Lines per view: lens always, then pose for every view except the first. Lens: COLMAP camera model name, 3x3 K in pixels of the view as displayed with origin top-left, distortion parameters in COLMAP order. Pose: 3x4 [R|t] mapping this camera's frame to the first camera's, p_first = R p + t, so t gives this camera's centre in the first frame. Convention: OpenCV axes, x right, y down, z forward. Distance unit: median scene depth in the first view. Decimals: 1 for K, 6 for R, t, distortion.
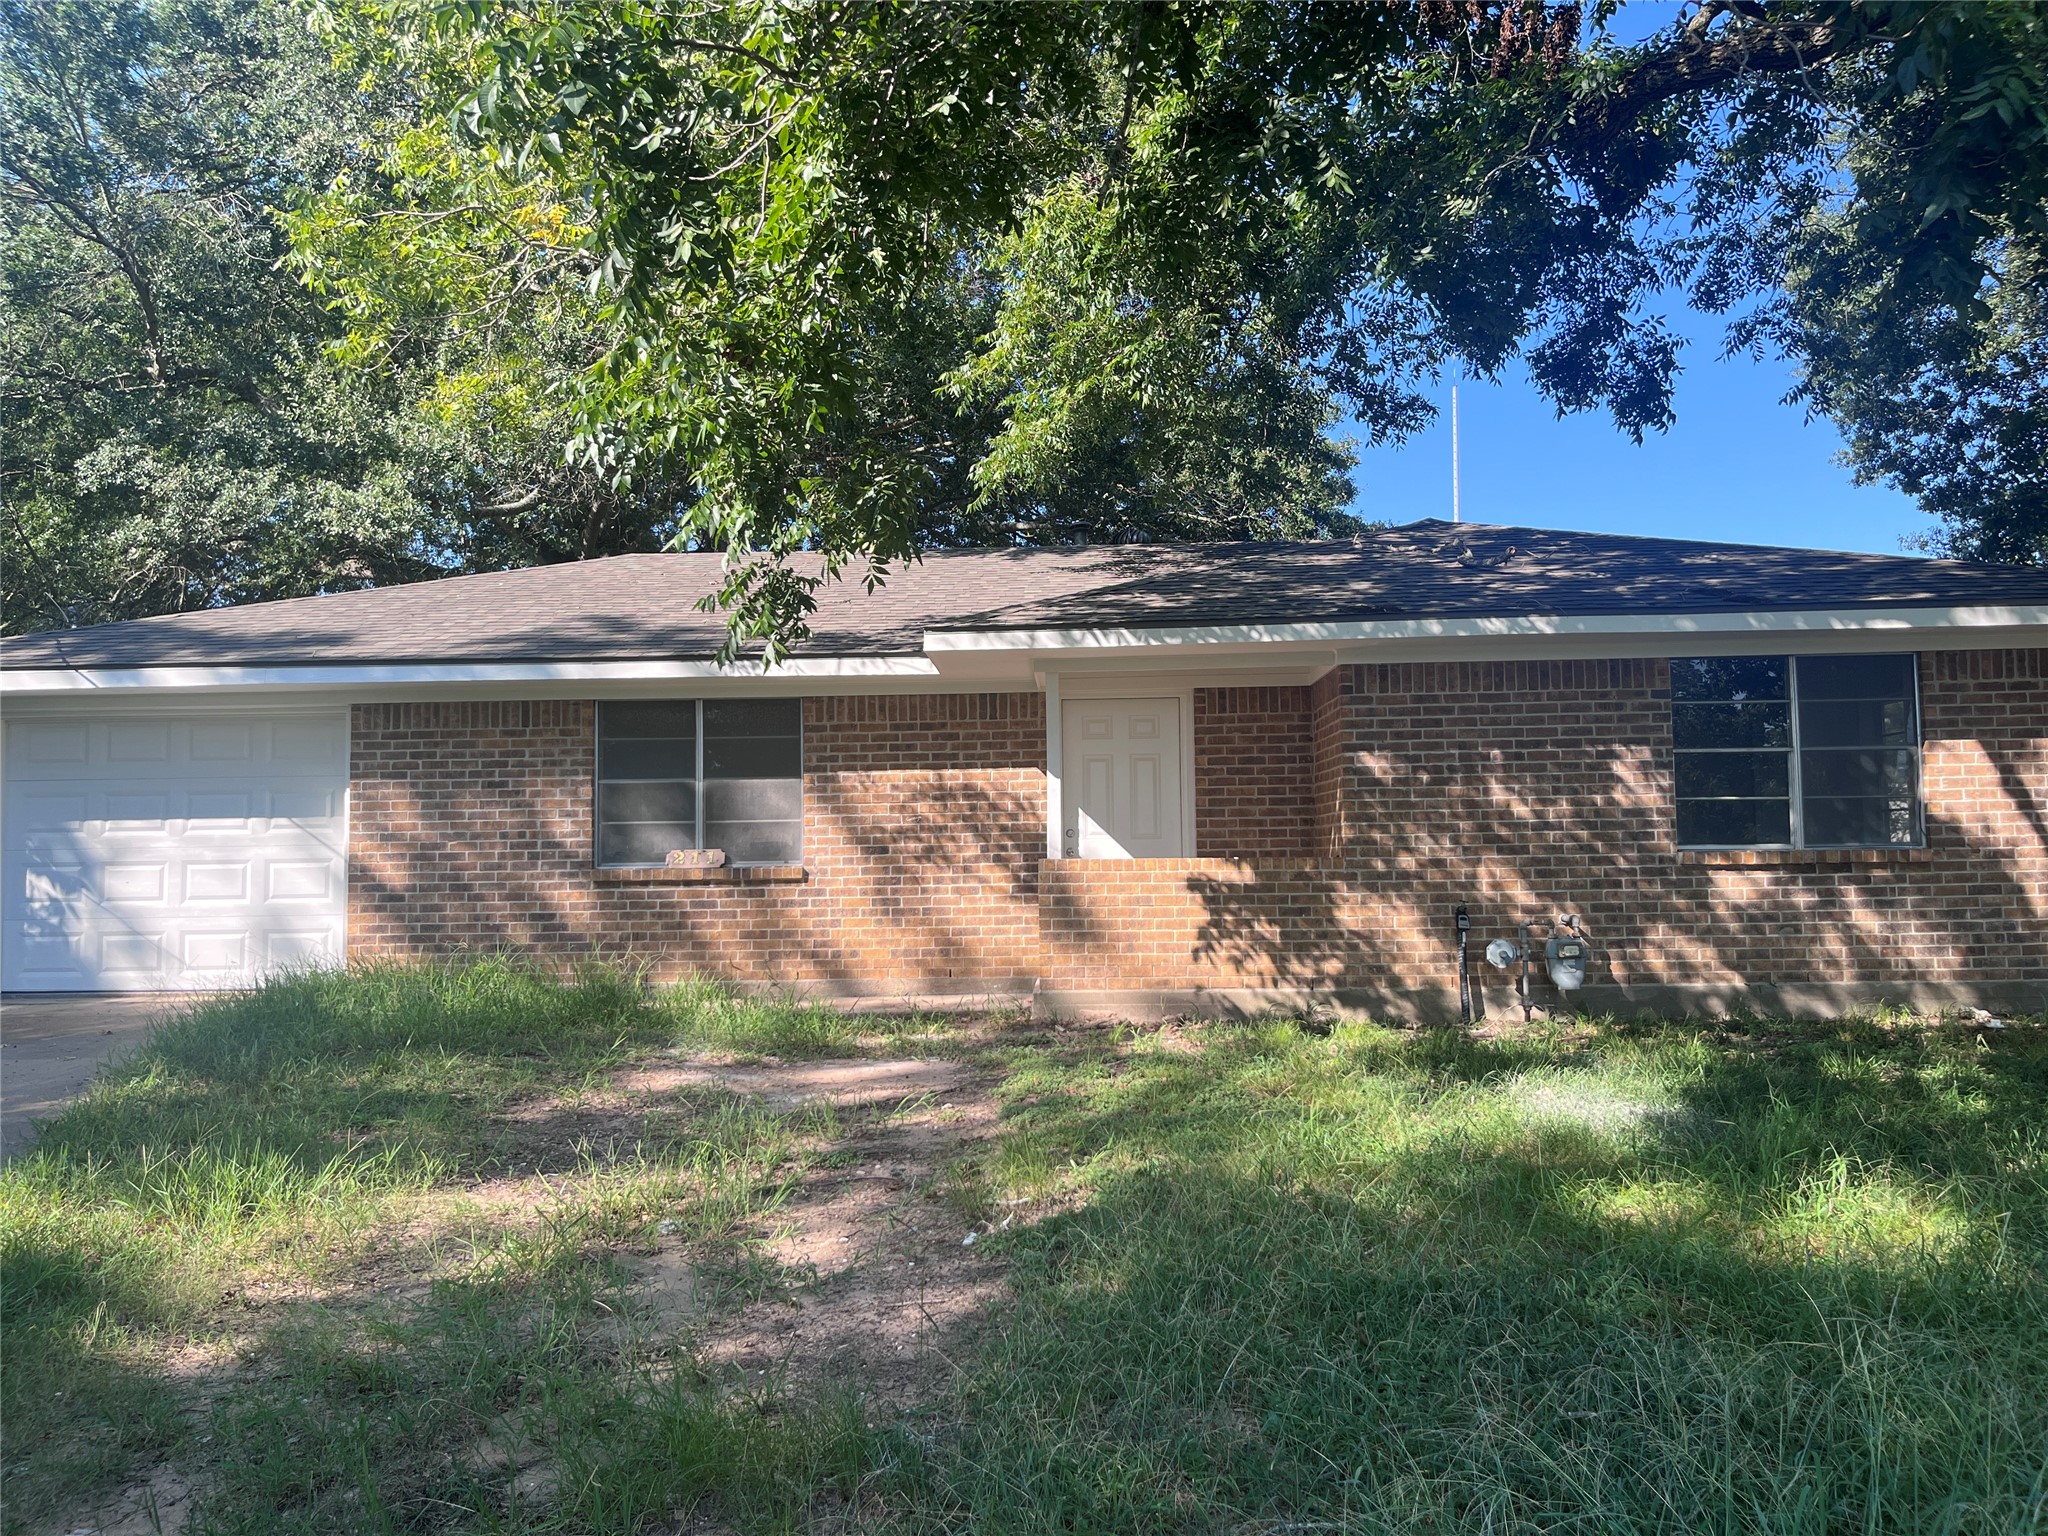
lens RADIAL K [[1521.4, 0, 1024.0], [0, 1521.4, 768.0], [0, 0, 1]] dist [0.073023, -0.115924]
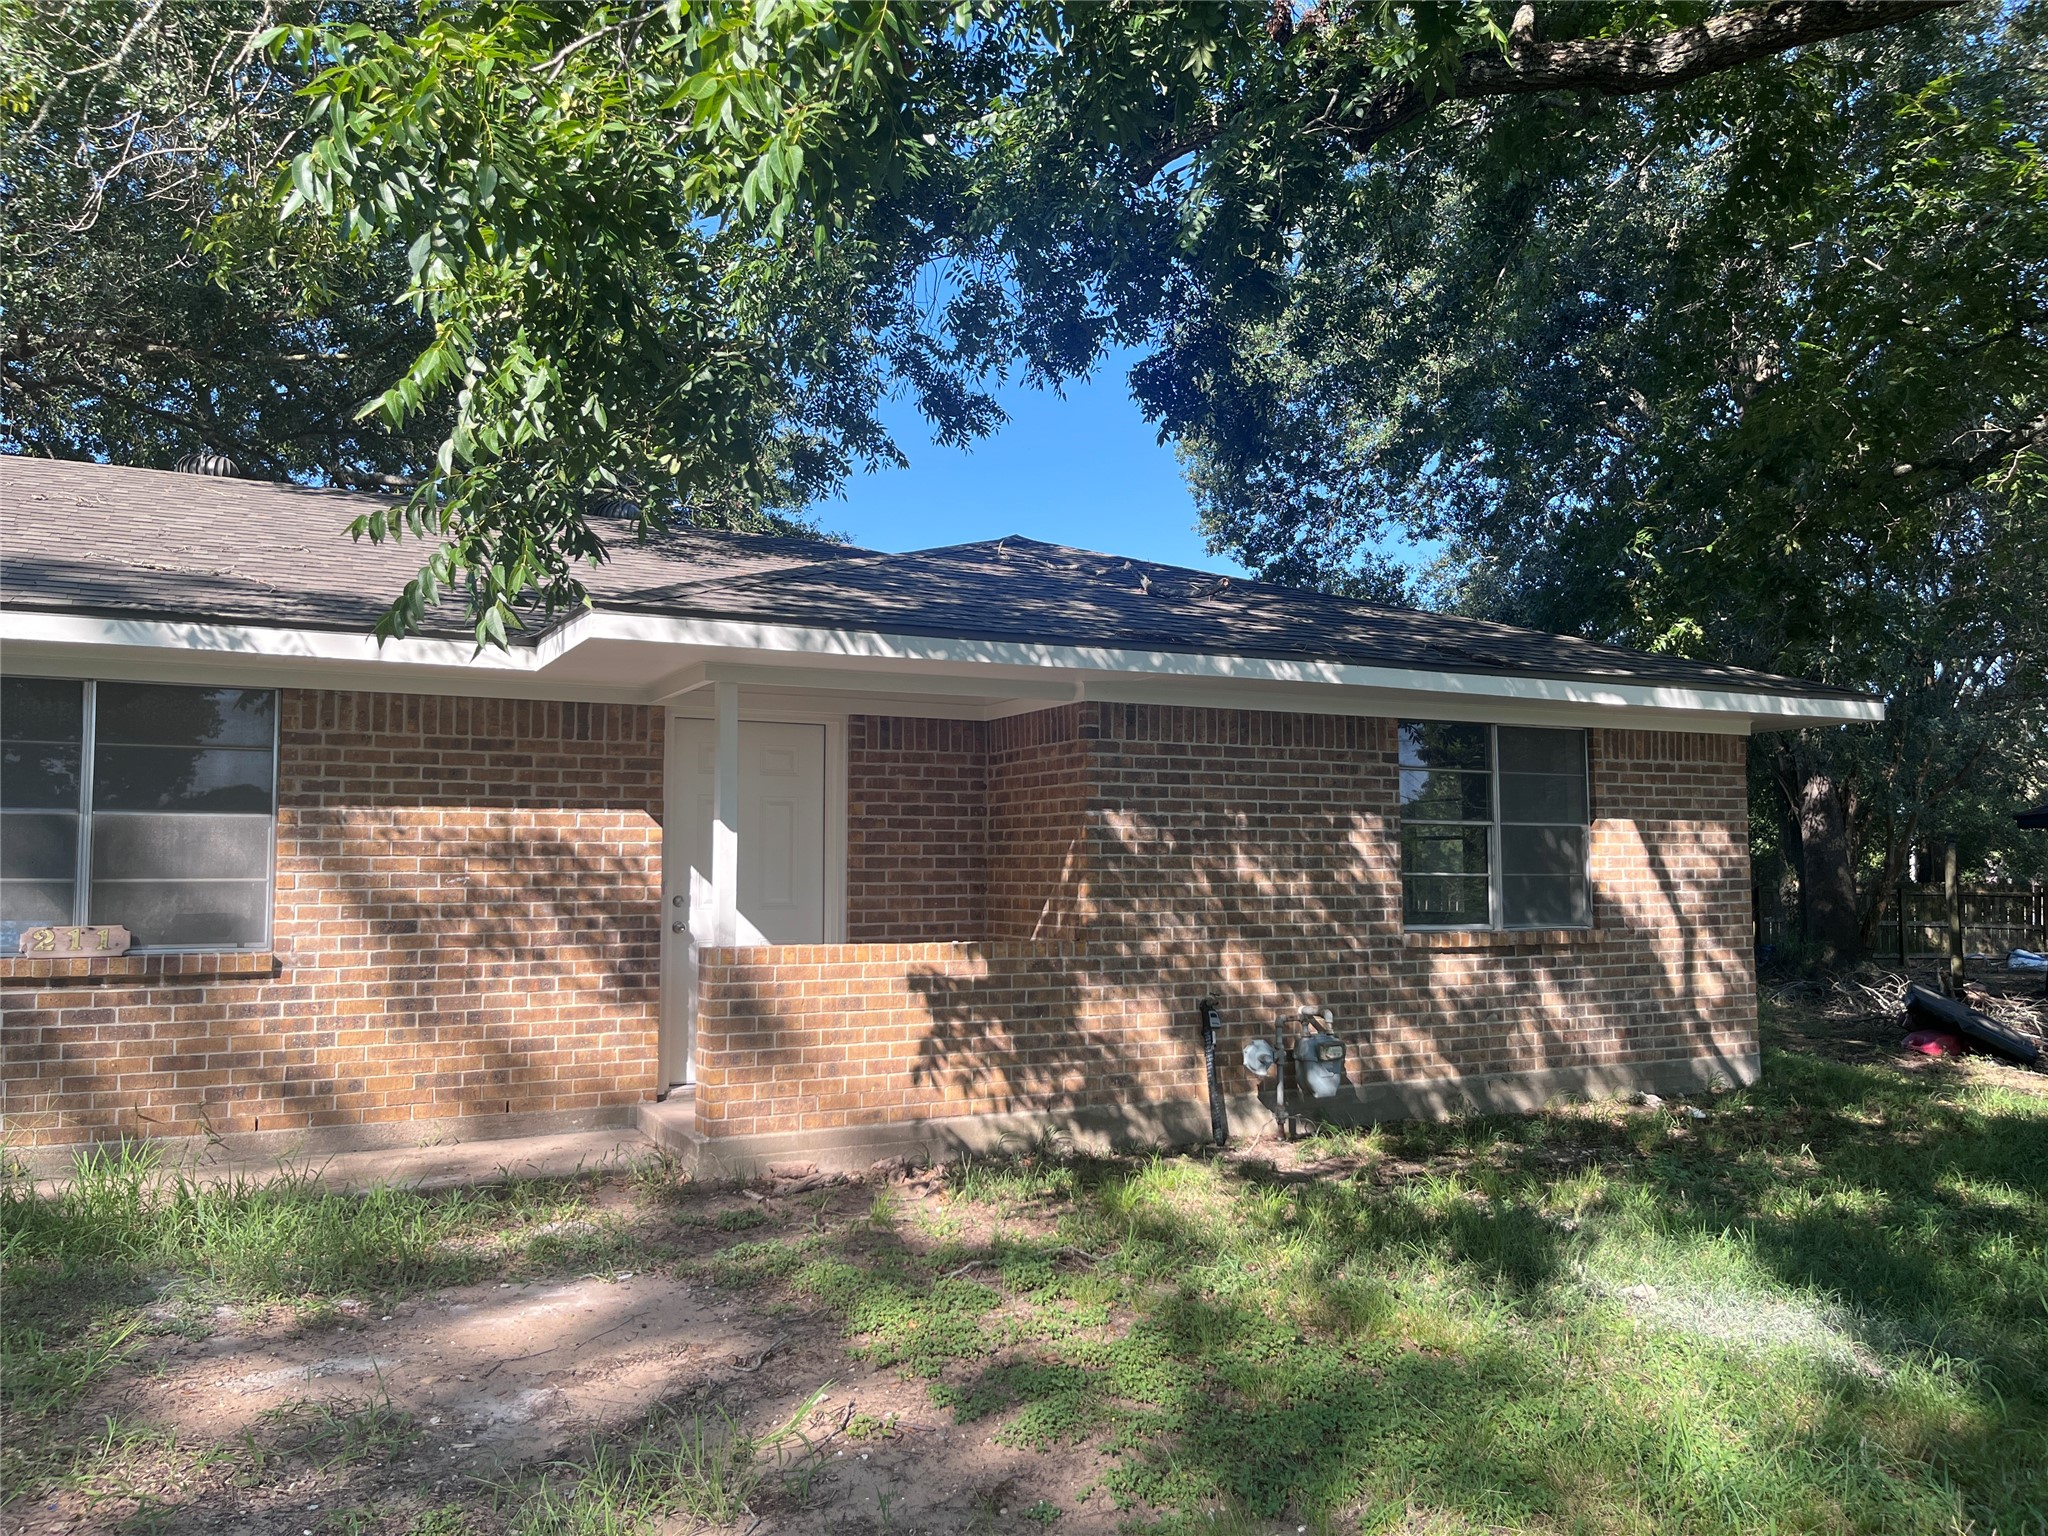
lens RADIAL K [[1521.4, 0, 1024.0], [0, 1521.4, 768.0], [0, 0, 1]] dist [0.073023, -0.115924]
pose [[0.874424, 0.046739, 0.482906, -0.209404], [-0.041747, 0.998906, -0.021087, -0.014342], [-0.483364, -0.001721, 0.875418, 0.318175]]
